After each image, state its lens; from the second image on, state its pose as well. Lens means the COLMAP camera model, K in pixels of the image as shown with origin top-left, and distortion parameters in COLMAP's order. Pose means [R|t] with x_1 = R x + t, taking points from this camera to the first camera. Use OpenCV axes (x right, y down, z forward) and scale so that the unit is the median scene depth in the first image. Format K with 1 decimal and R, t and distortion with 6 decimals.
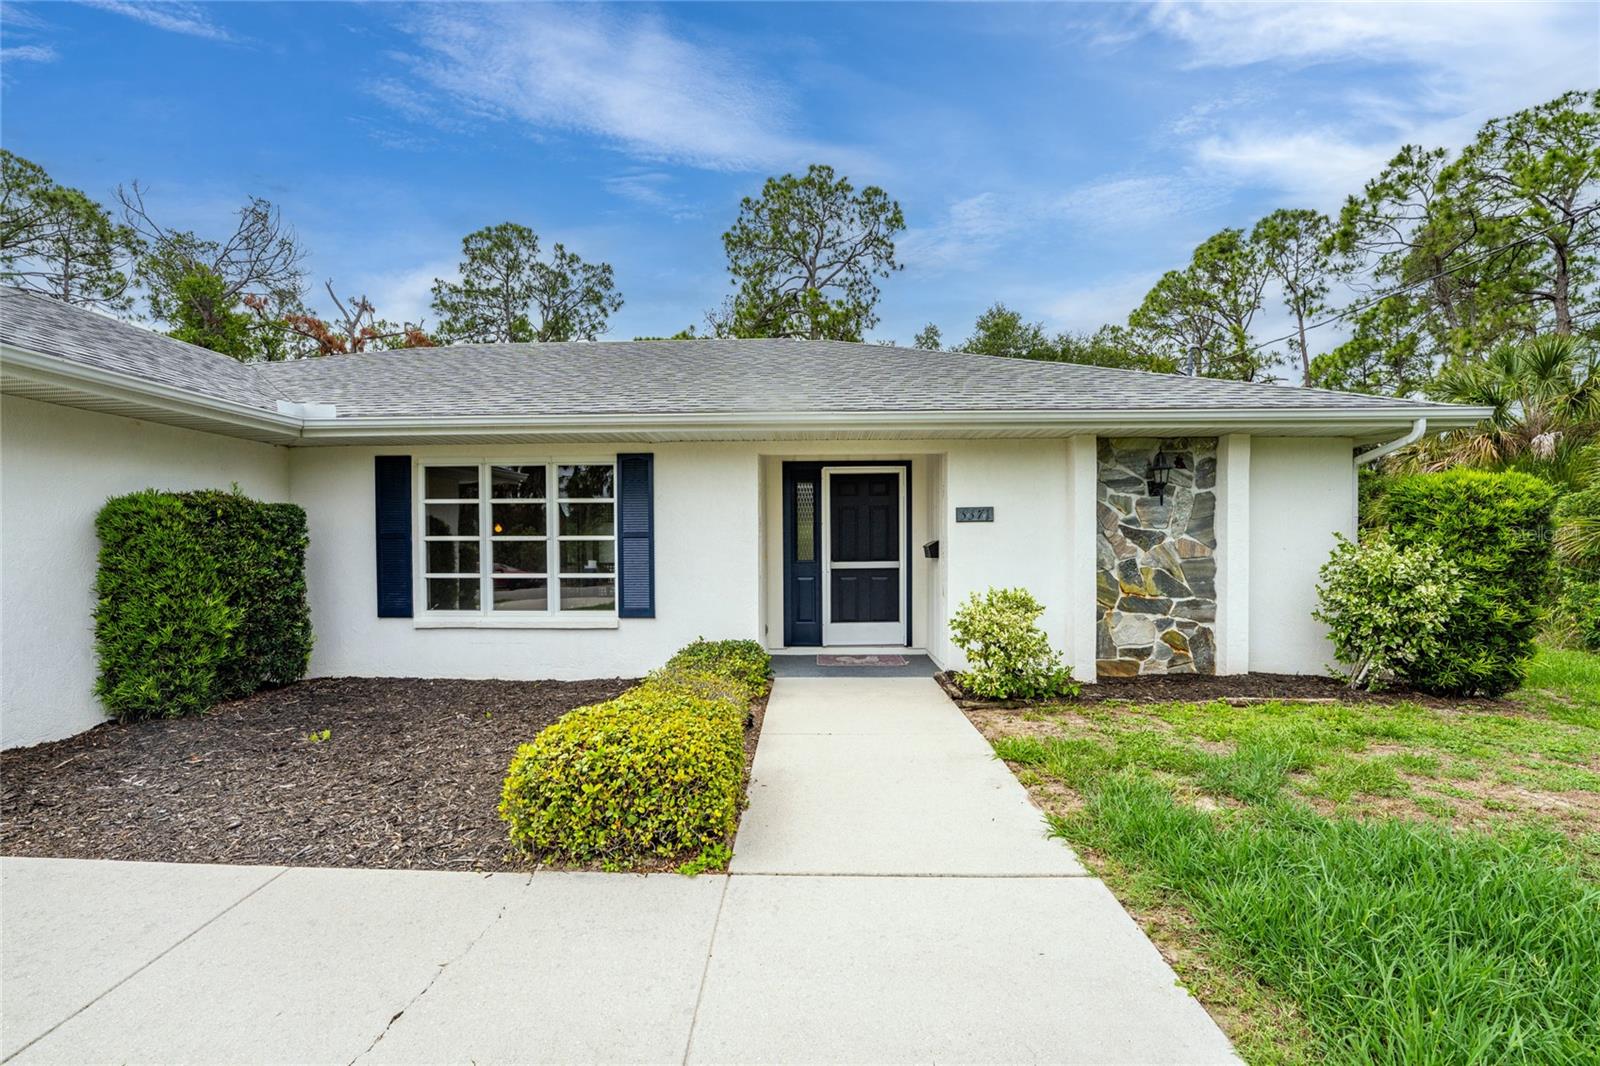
lens RADIAL K [[666.0, 0, 788.7], [0, 666.0, 555.4], [0, 0, 1]] dist [-0.028620, 0.004403]
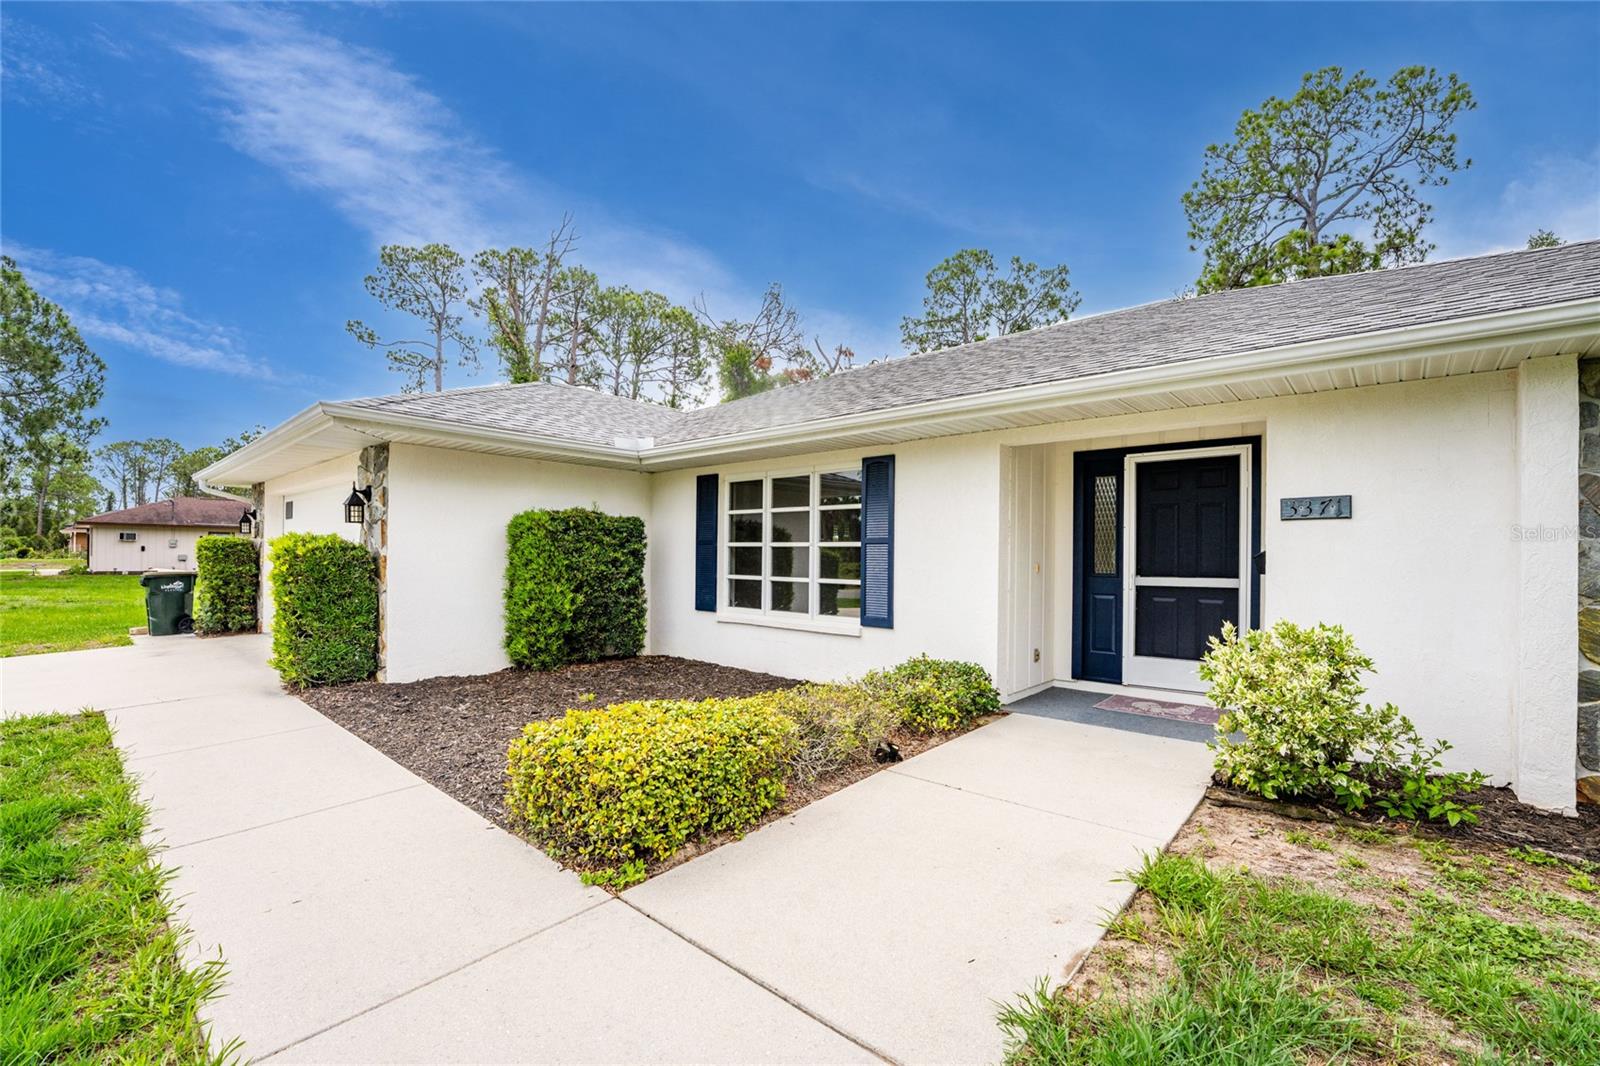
lens RADIAL K [[666.8, 0, 801.5], [0, 666.8, 551.7], [0, 0, 1]] dist [-0.022848, 0.000498]
pose [[0.771826, 0.008280, -0.635780, 0.259628], [-0.023997, 0.999582, -0.016114, 0.002724], [0.635381, 0.027694, 0.771702, 0.163509]]
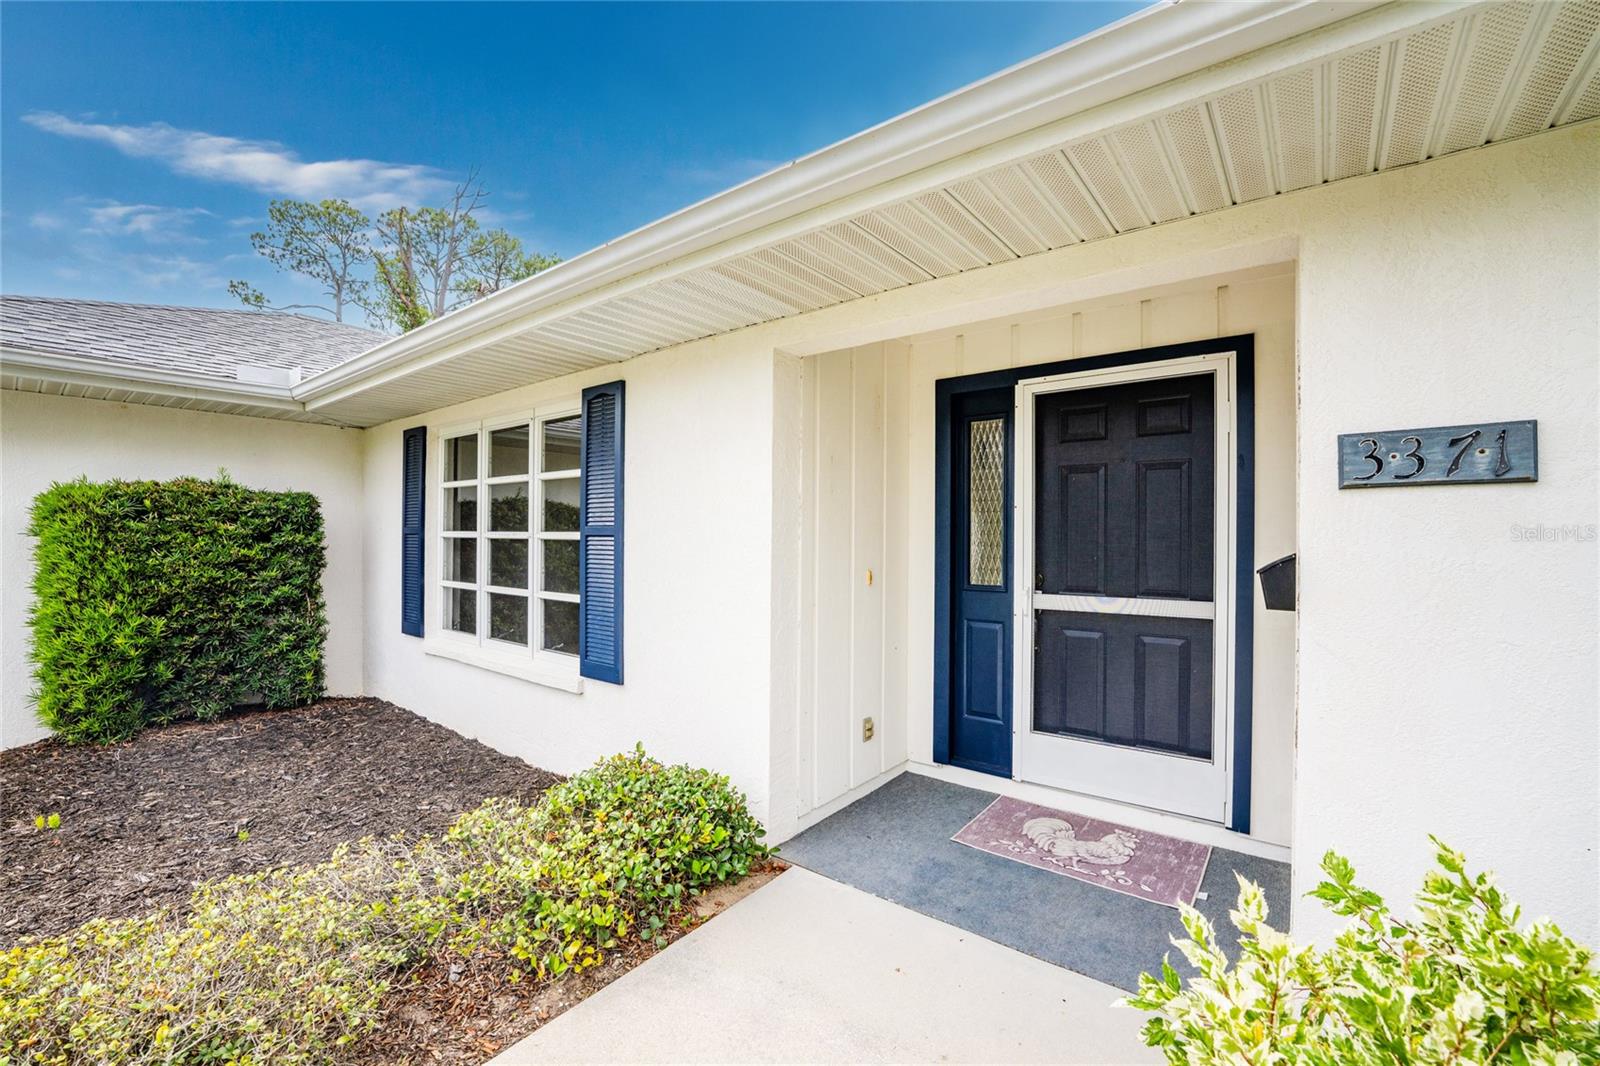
lens RADIAL K [[653.9, 0, 800.0], [0, 653.9, 533.0], [0, 0, 1]] dist [-0.022745, 0.000078]
pose [[0.807484, 0.006613, -0.589852, 0.198123], [-0.018803, 0.999718, -0.014533, -0.021378], [0.589590, 0.022826, 0.807380, 0.572326]]
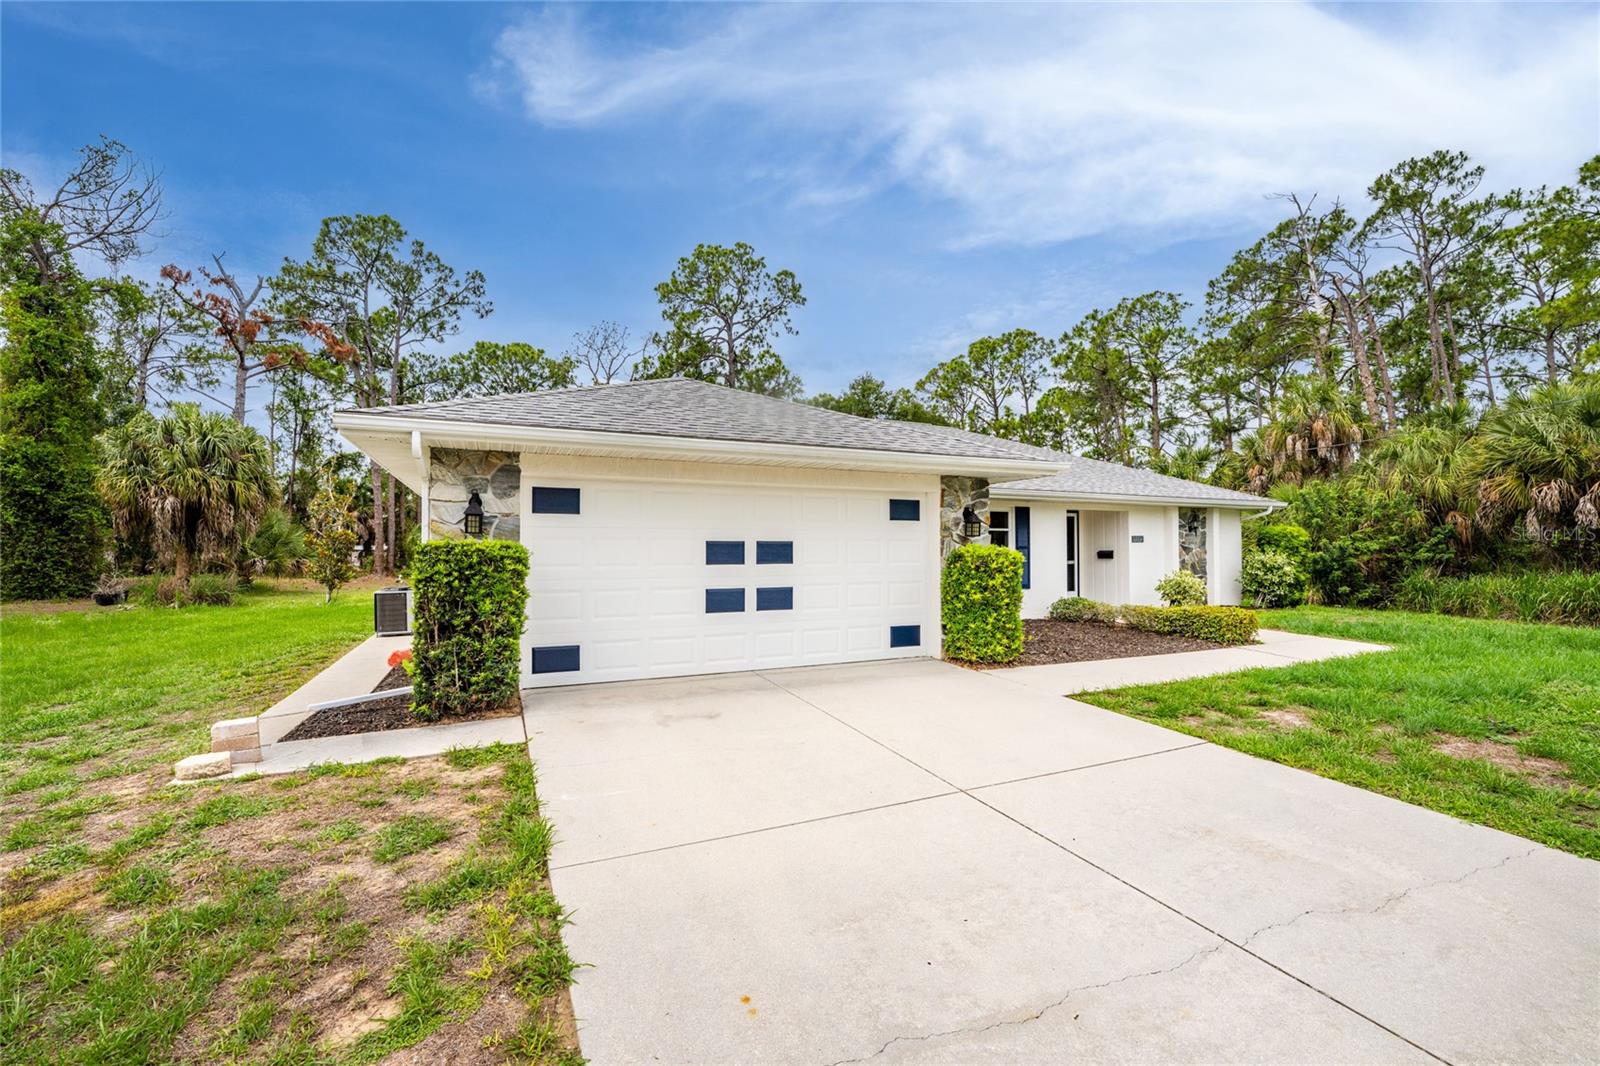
lens RADIAL K [[647.4, 0, 790.7], [0, 647.4, 535.0], [0, 0, 1]] dist [-0.023849, 0.000275]
pose [[0.902211, 0.012858, 0.431104, -1.481512], [0.004607, 0.999211, -0.039443, 0.004223], [-0.431271, 0.037572, 0.901440, -0.393691]]
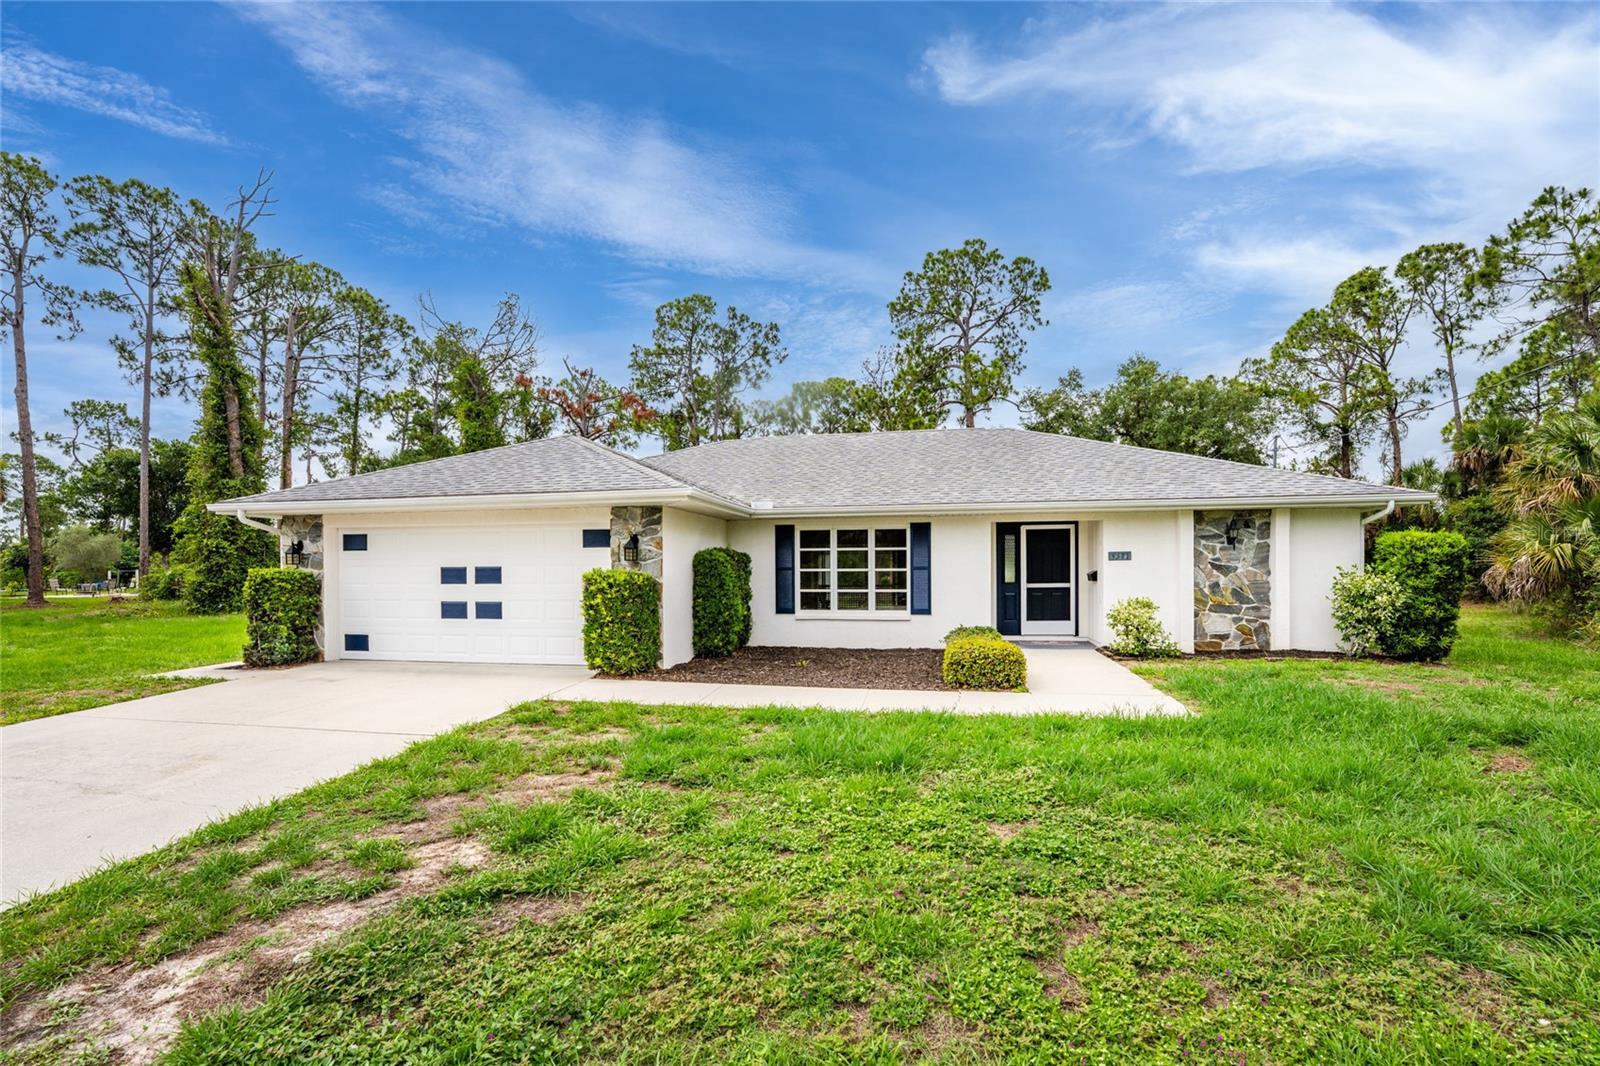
lens RADIAL K [[676.2, 0, 813.4], [0, 676.2, 573.6], [0, 0, 1]] dist [-0.025145, 0.003174]
pose [[0.988974, -0.001105, -0.148083, -0.215530], [-0.000192, 0.999962, -0.008747, 0.000224], [0.148087, 0.008679, 0.988936, -0.734902]]
